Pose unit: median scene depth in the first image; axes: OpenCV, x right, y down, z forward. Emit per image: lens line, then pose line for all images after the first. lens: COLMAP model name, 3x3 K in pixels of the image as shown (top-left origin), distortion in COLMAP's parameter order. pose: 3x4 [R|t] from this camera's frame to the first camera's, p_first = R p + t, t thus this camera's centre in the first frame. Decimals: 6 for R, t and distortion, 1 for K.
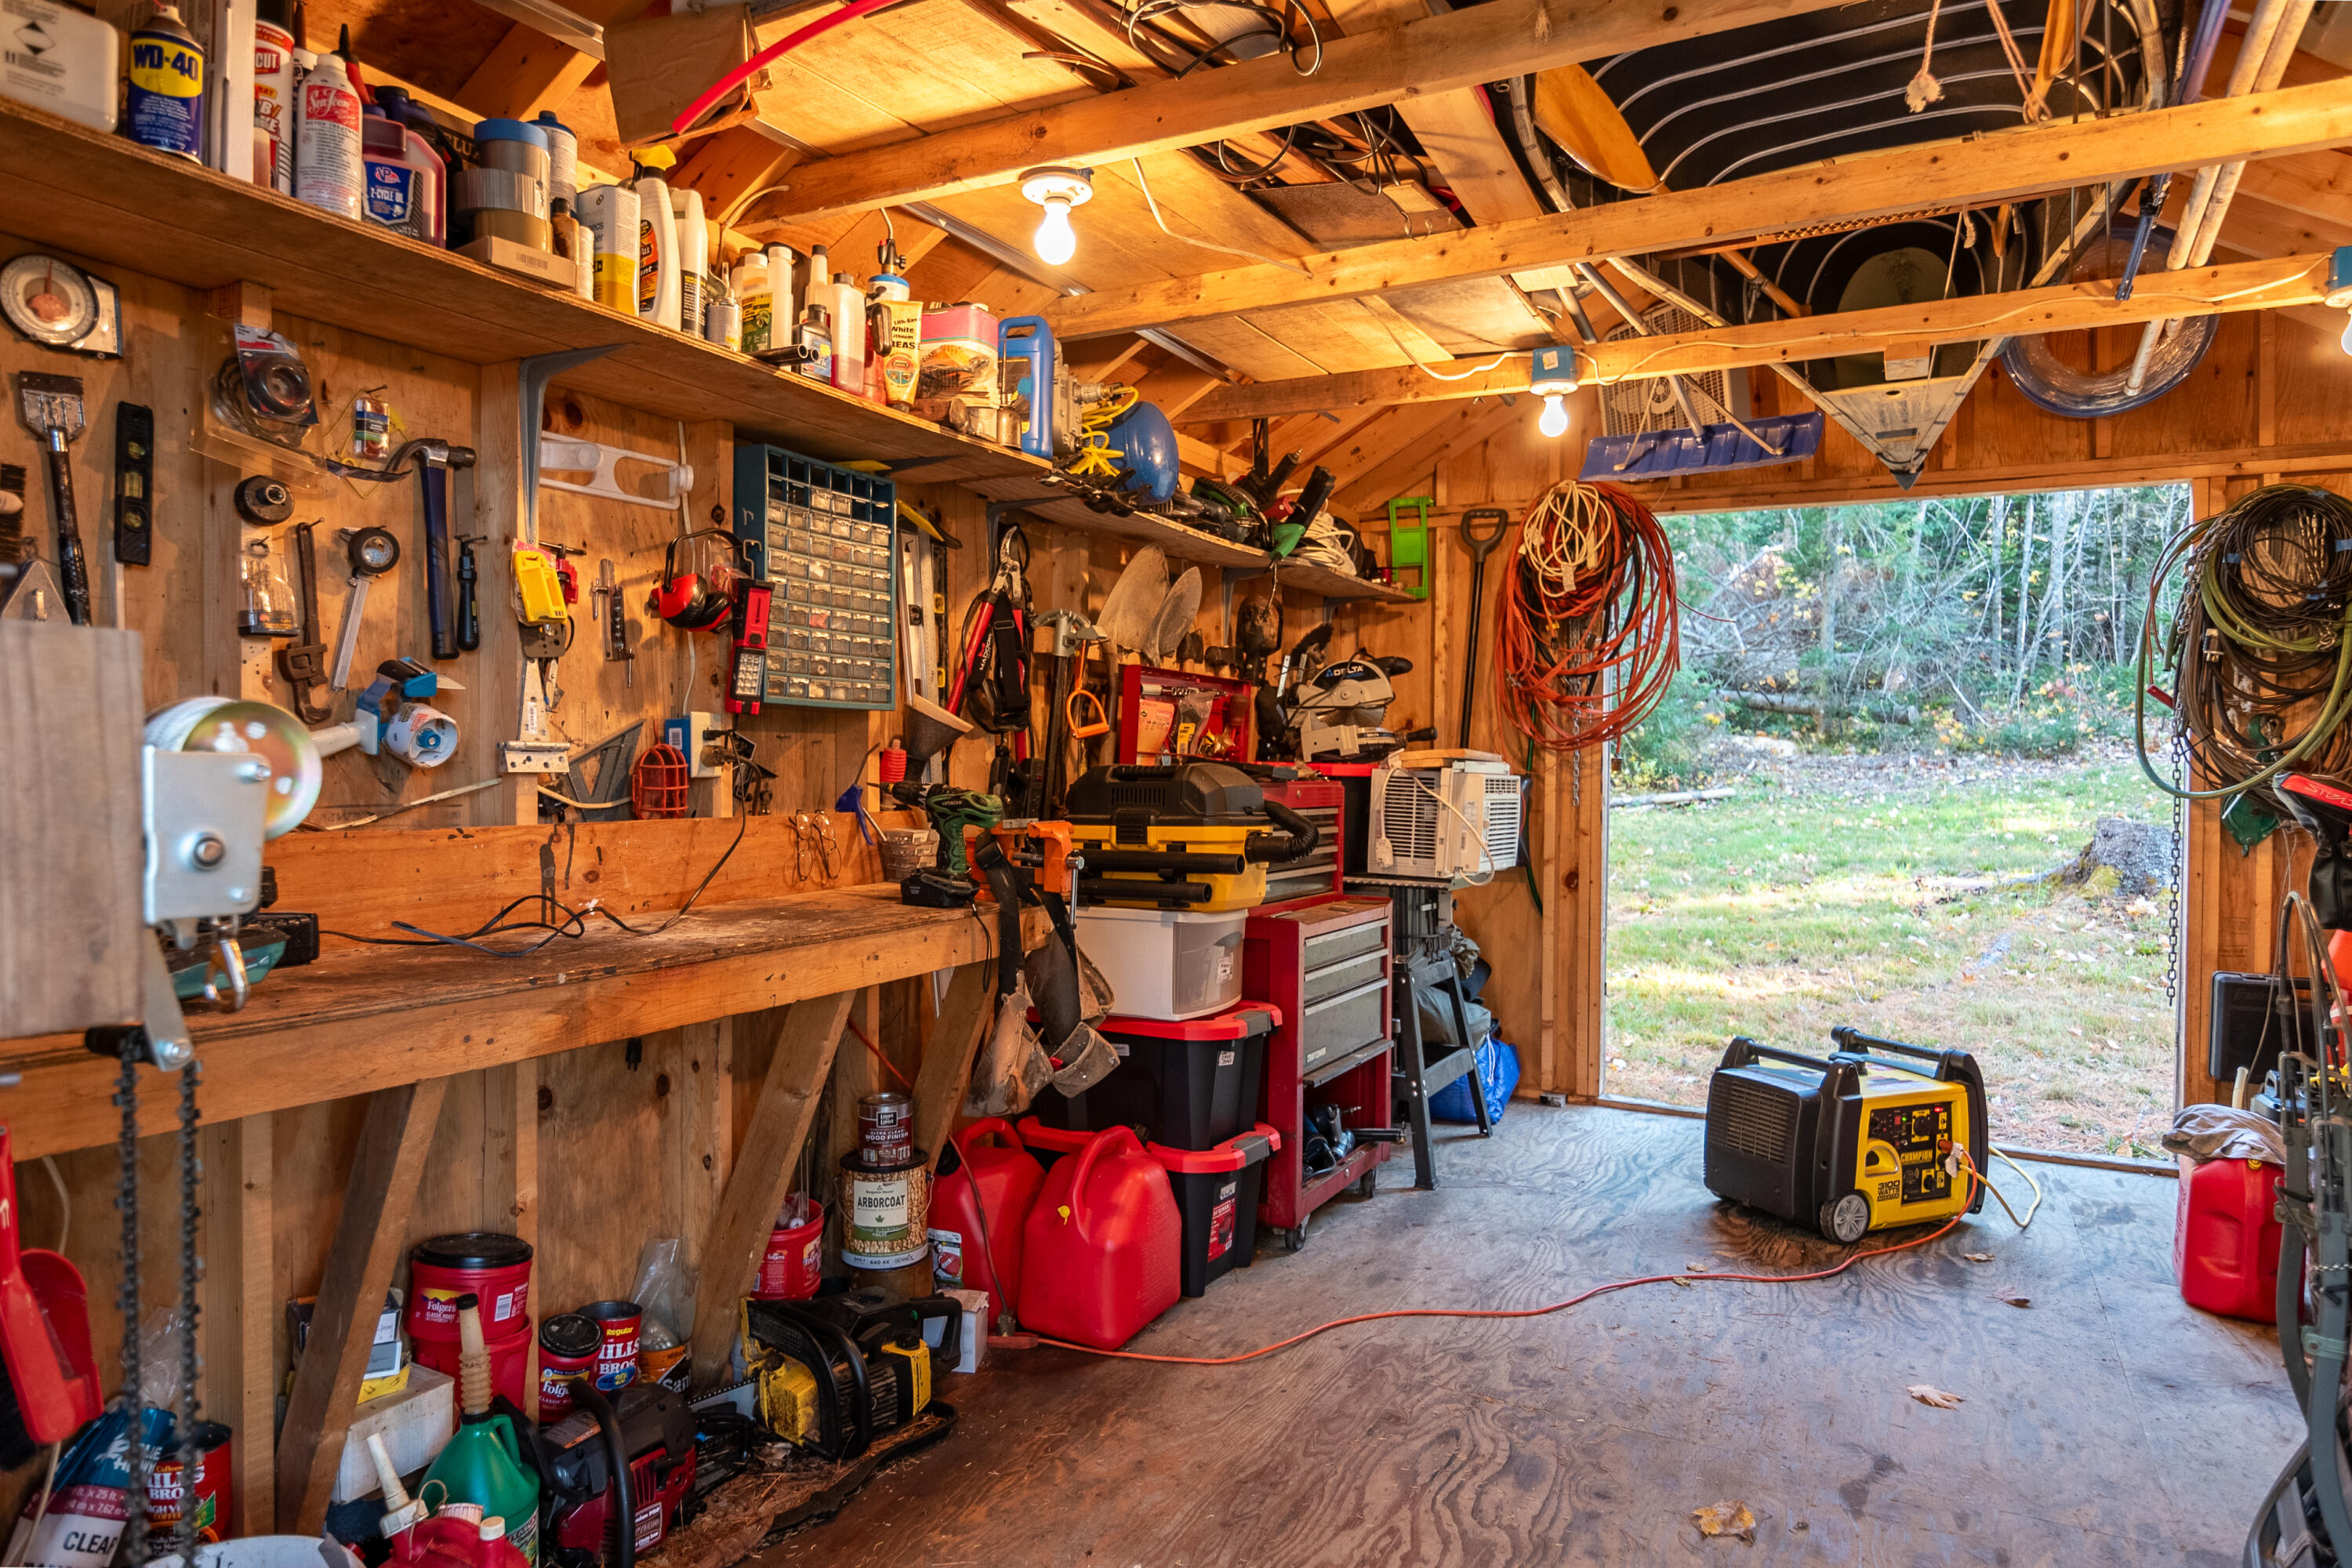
lens RADIAL K [[1432.1, 0, 1176.0], [0, 1432.1, 784.0], [0, 0, 1]] dist [0.018001, -0.000555]
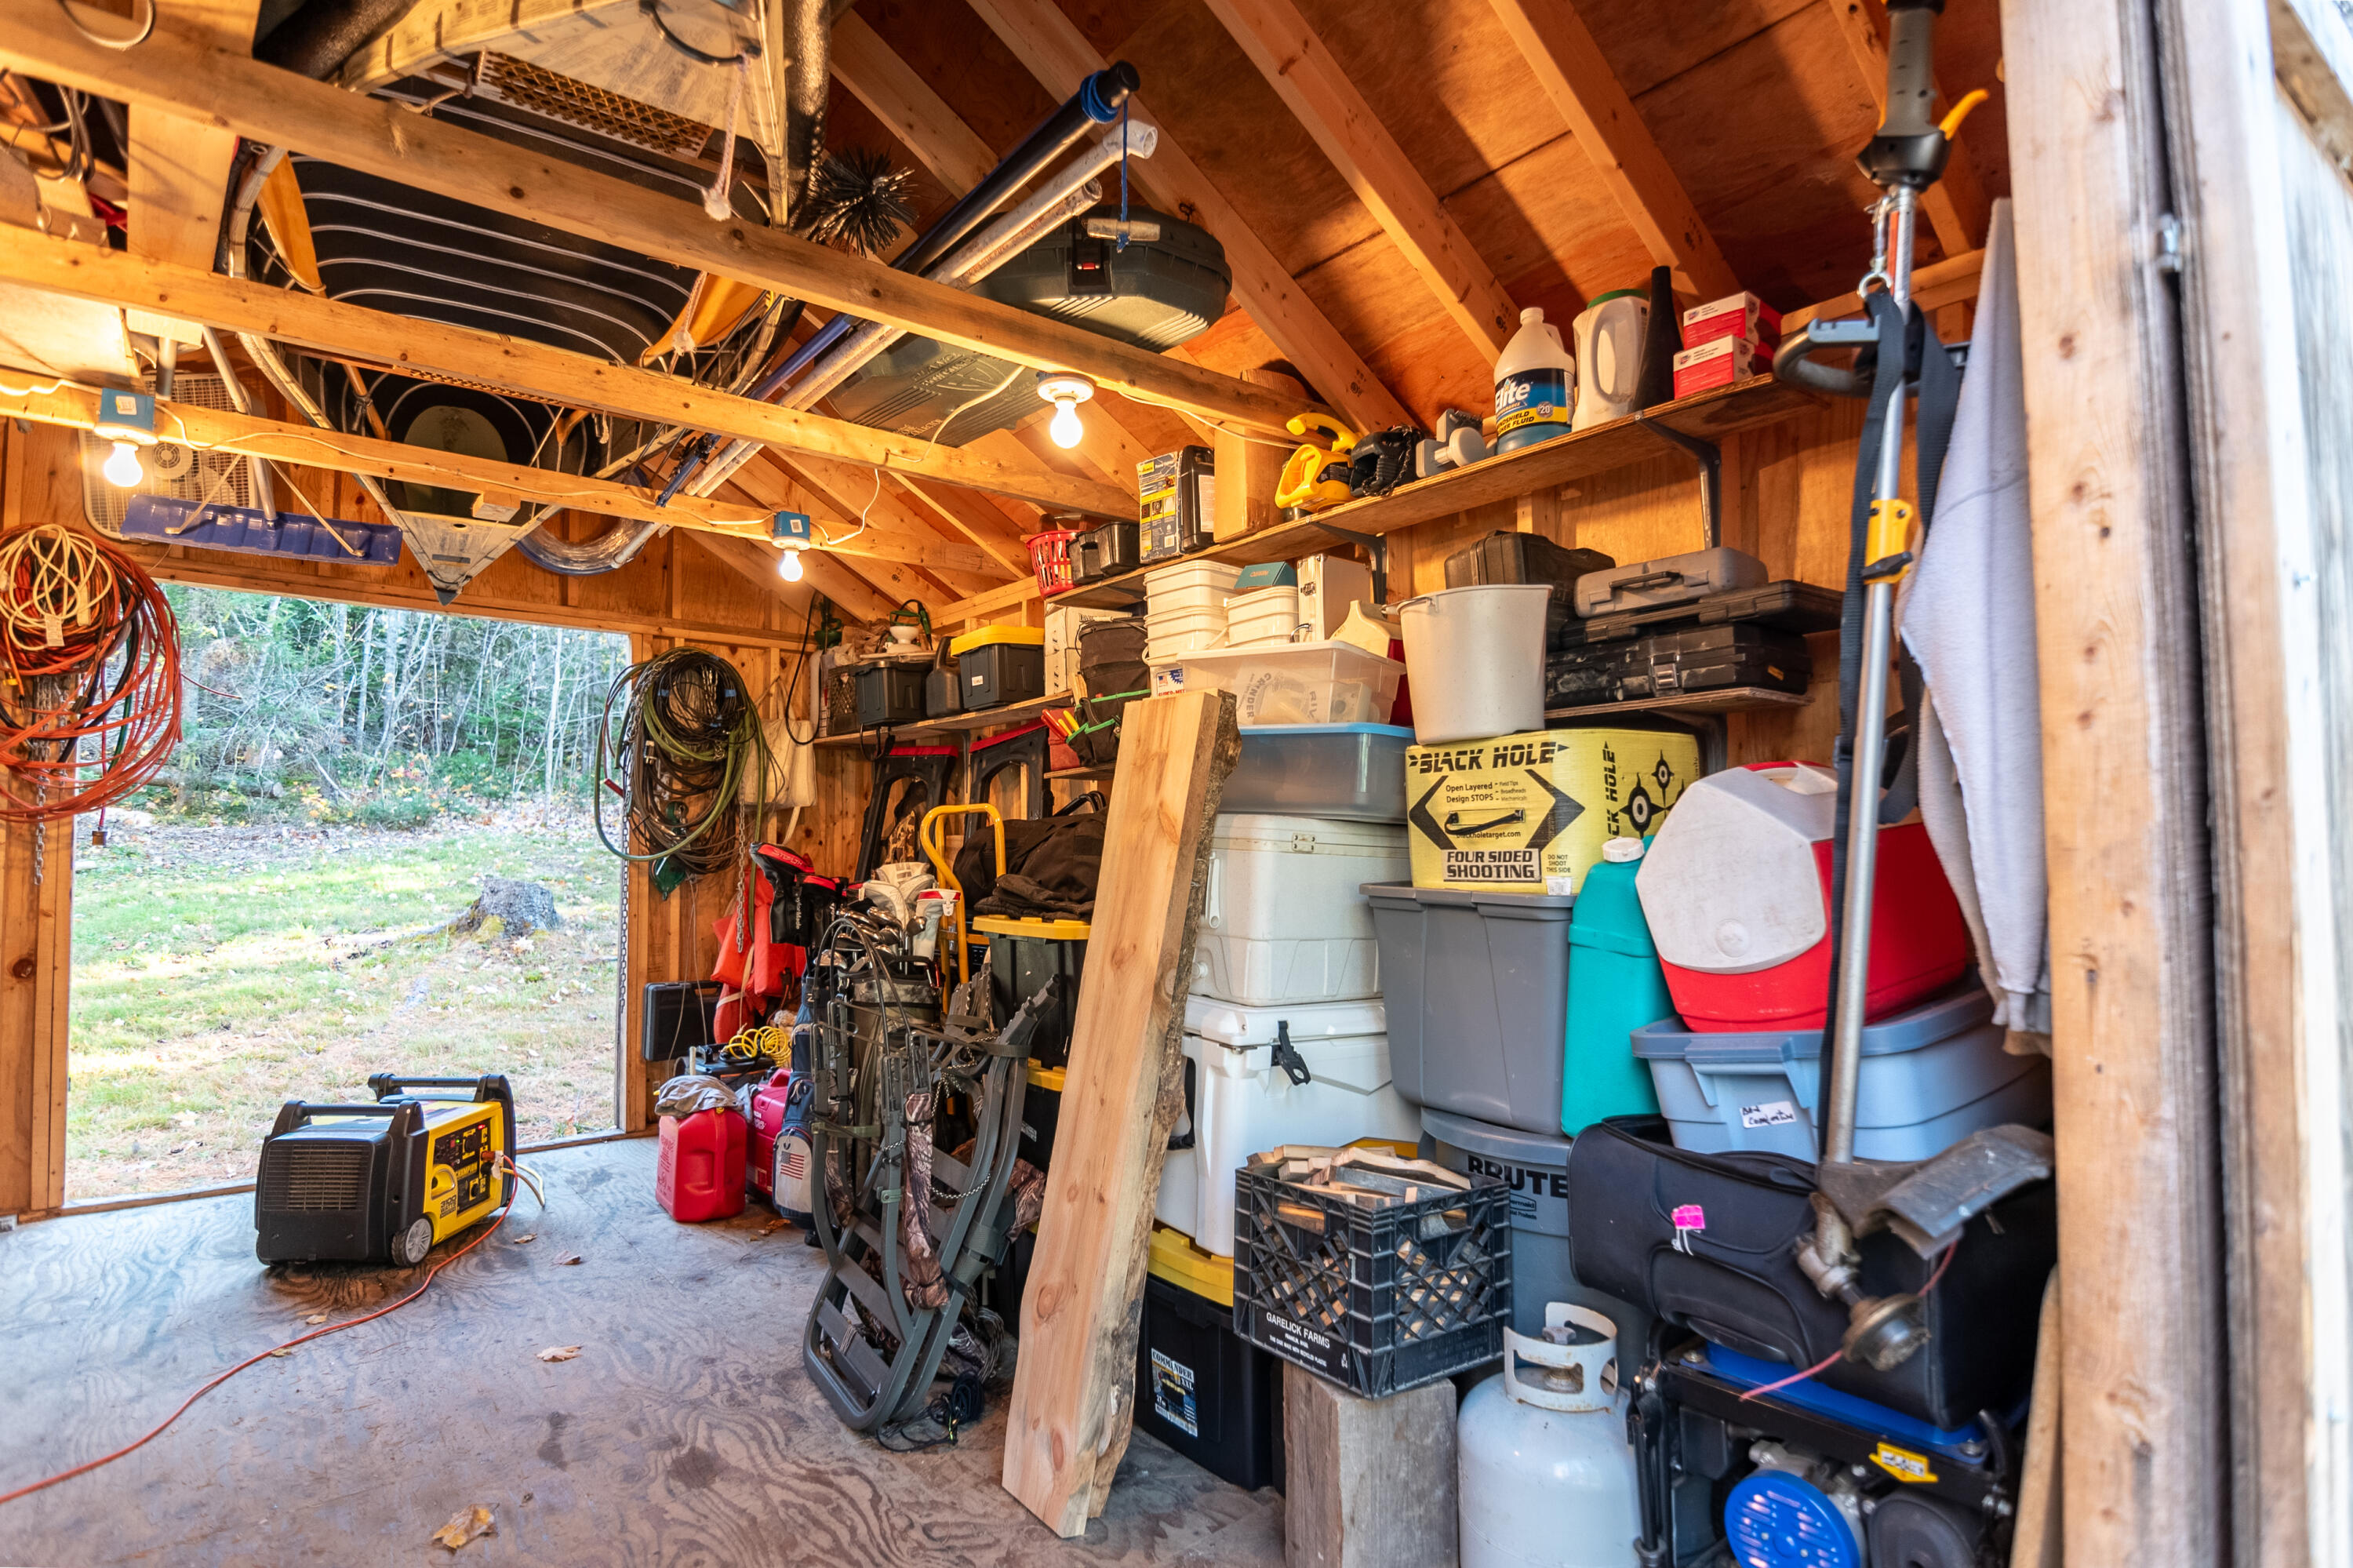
lens RADIAL K [[1170.2, 0, 1176.5], [0, 1170.2, 784.0], [0, 0, 1]] dist [-0.001279, -0.001761]
pose [[0.409753, 0.038118, 0.911400, -0.125983], [0.013564, 0.998761, -0.047870, -0.003512], [-0.912096, 0.031977, 0.408728, 0.067439]]
